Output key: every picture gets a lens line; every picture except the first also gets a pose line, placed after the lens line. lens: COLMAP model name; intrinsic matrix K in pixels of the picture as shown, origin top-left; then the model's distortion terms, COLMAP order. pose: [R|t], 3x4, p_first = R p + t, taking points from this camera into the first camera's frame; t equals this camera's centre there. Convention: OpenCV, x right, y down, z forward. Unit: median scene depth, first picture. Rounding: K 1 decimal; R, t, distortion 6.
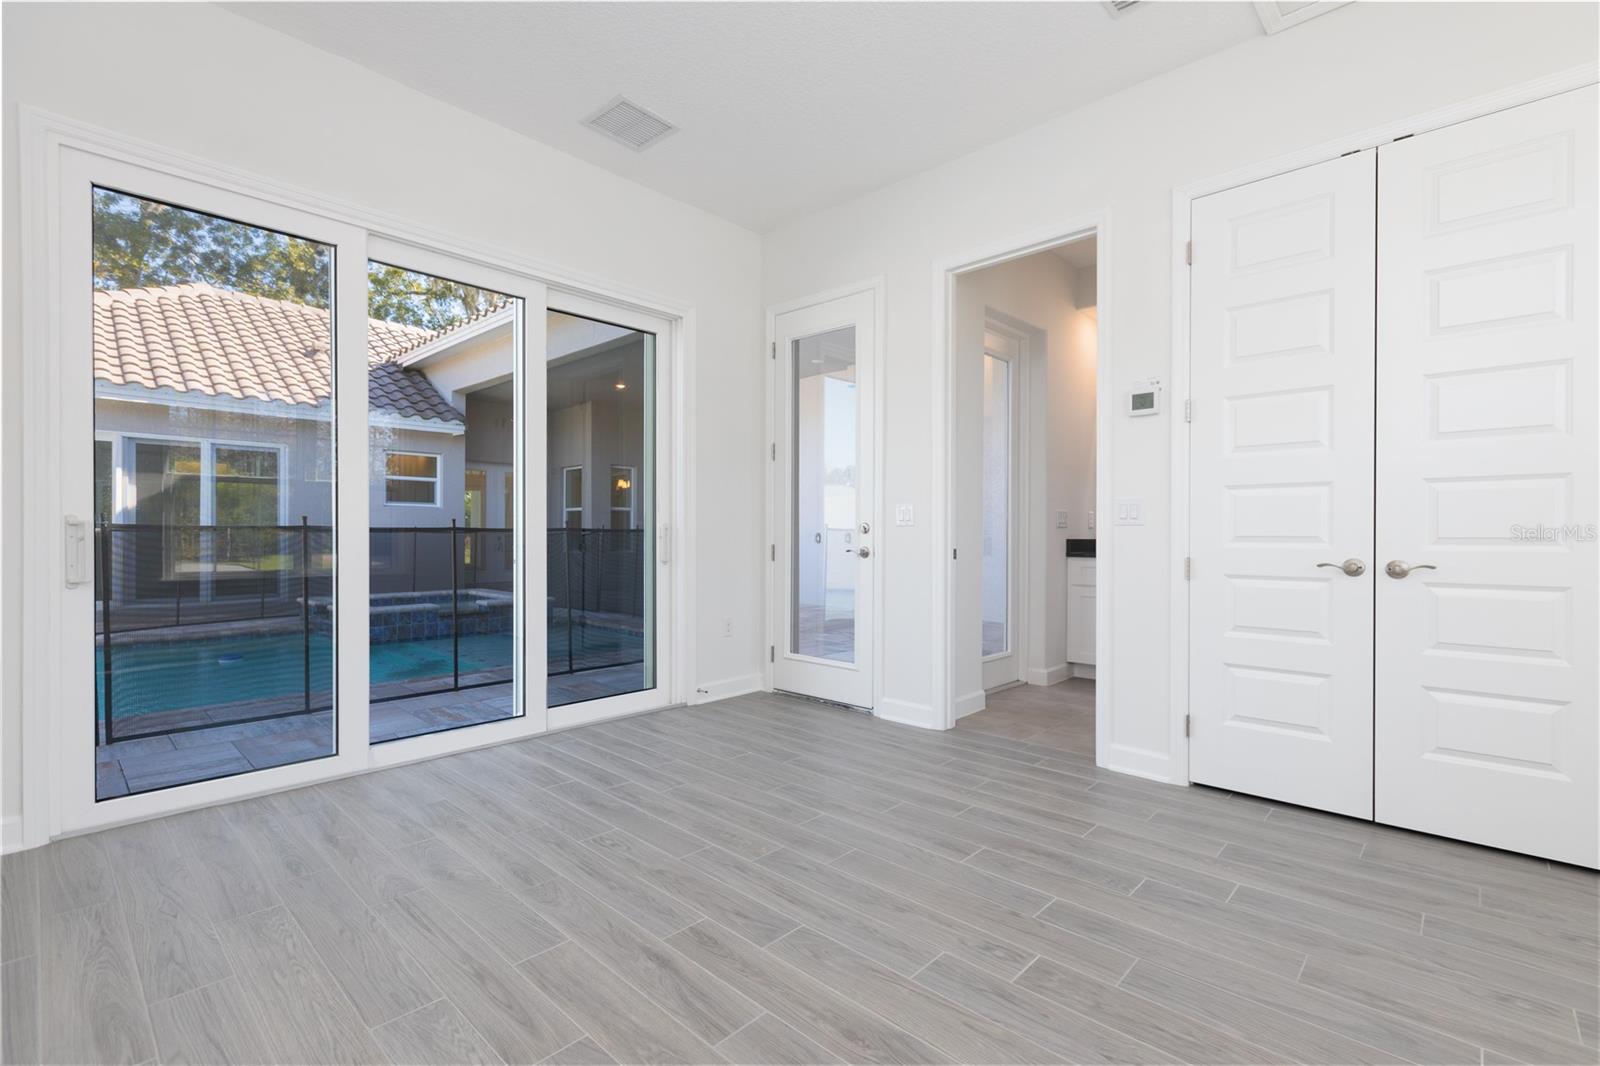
lens RADIAL K [[735.0, 0, 800.9], [0, 735.0, 535.6], [0, 0, 1]] dist [-0.000293, -0.000061]
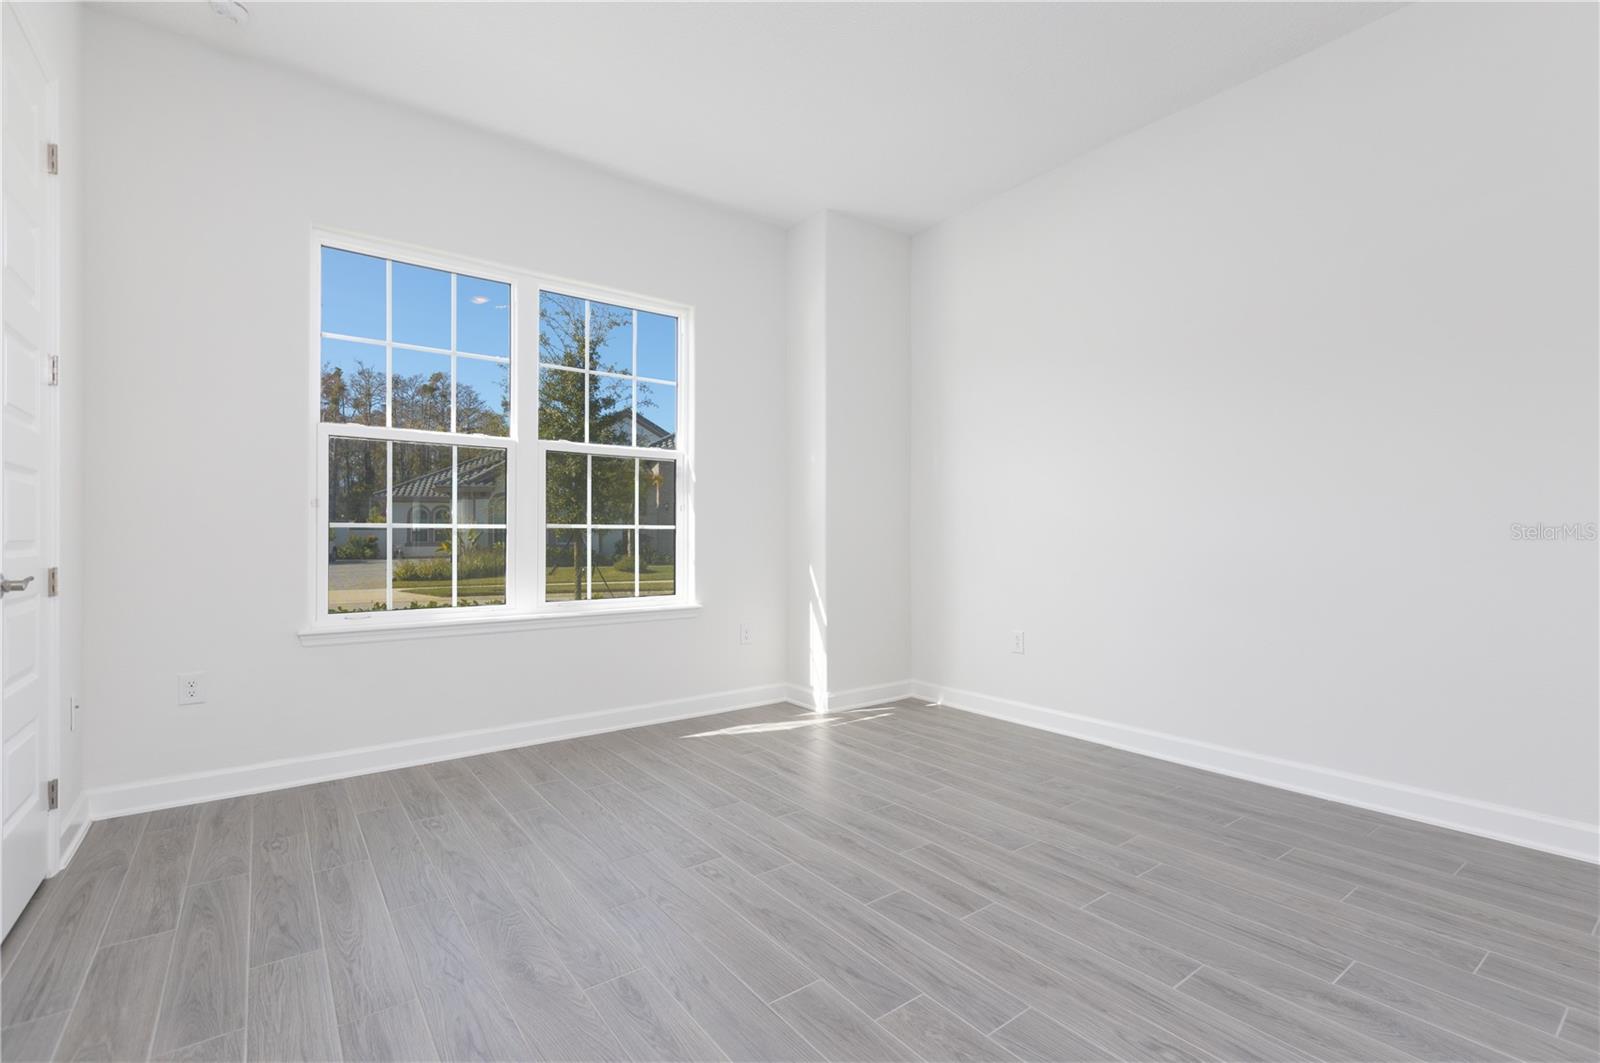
lens RADIAL K [[735.0, 0, 799.8], [0, 735.0, 534.2], [0, 0, 1]] dist [-0.000293, -0.000061]
pose [[-0.984741, -0.000848, 0.174024, -0.089749], [-0.001336, 0.999995, -0.002688, -0.003552], [-0.174021, -0.002880, -0.984738, 2.092745]]
